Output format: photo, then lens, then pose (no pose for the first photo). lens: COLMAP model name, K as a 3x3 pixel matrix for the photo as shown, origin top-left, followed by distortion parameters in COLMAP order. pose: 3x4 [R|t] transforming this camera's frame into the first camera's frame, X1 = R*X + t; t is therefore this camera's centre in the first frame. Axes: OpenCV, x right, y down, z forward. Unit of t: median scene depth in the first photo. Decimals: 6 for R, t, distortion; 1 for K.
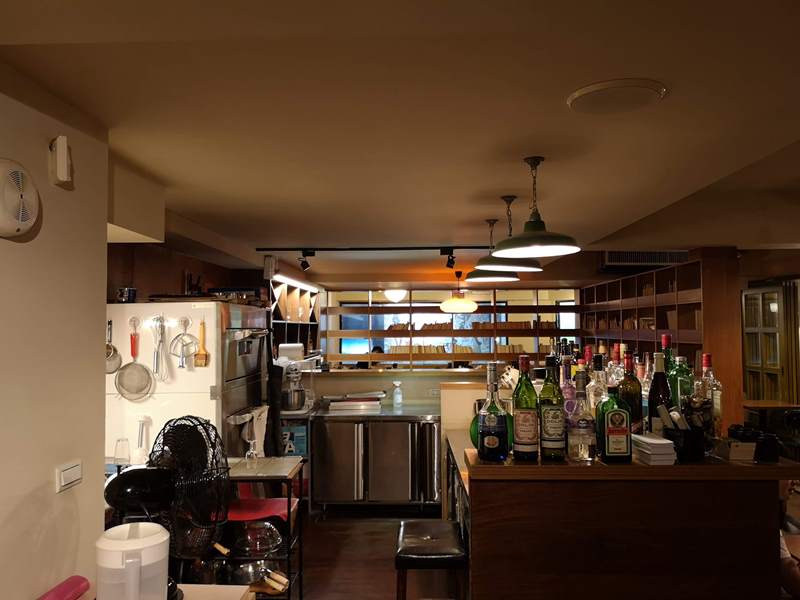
lens RADIAL K [[633.5, 0, 400.0], [0, 633.5, 300.0], [0, 0, 1]] dist [0.013540, -0.017752]
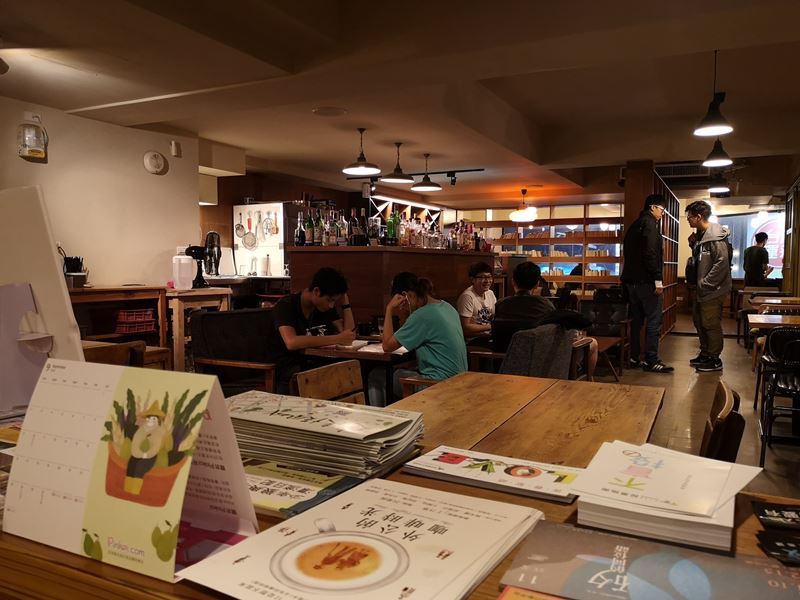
lens RADIAL K [[624.4, 0, 400.0], [0, 624.4, 300.0], [0, 0, 1]] dist [0.059393, -0.003284]
pose [[0.906486, 0.033417, -0.420912, 0.970549], [0.008969, 0.995115, 0.098318, 0.123623], [0.422142, -0.092899, 0.901757, -0.755837]]
